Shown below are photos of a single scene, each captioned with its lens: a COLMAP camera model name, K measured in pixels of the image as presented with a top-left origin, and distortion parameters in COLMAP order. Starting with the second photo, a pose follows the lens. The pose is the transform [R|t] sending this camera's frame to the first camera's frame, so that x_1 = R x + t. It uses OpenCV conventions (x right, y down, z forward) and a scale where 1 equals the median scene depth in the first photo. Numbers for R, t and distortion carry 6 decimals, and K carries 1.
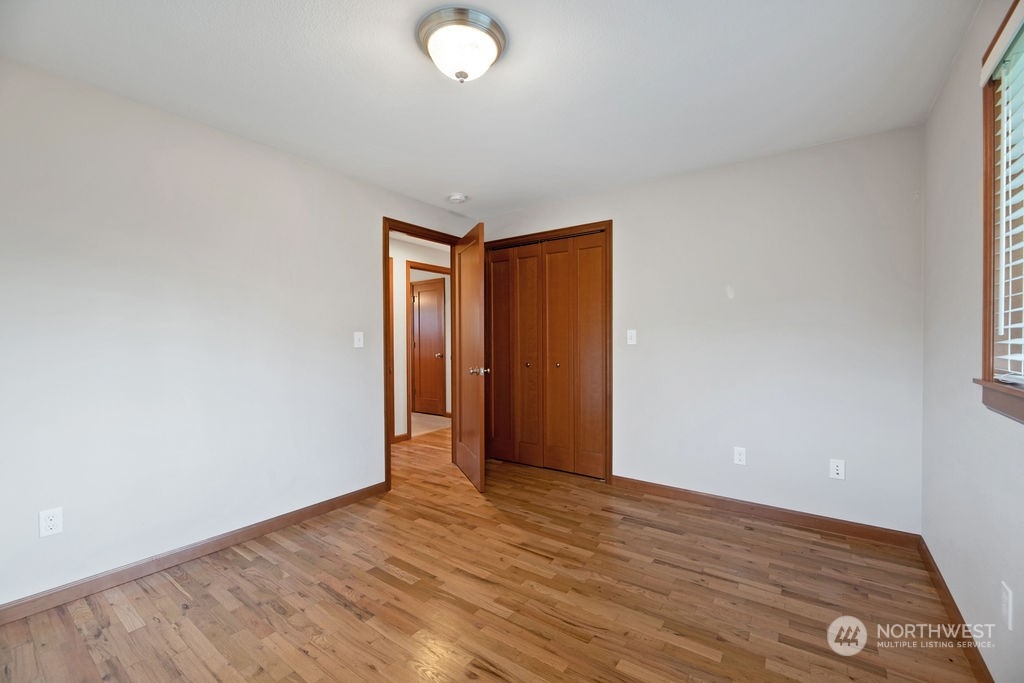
lens RADIAL K [[425.6, 0, 512.0], [0, 425.6, 341.5], [0, 0, 1]] dist [-0.000140, -0.000087]
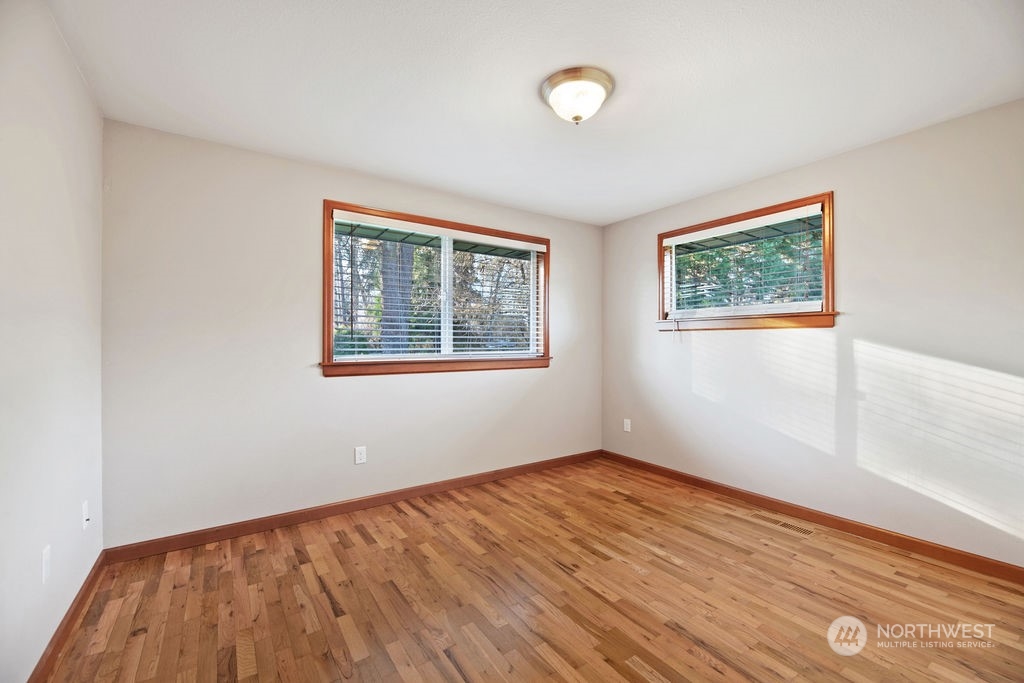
lens RADIAL K [[425.6, 0, 512.0], [0, 425.6, 341.5], [0, 0, 1]] dist [-0.000140, -0.000087]
pose [[-0.940350, 0.003263, 0.340192, -0.312342], [0.003401, 0.999994, -0.000190, -0.023588], [-0.340191, 0.000978, -0.940356, 1.953708]]
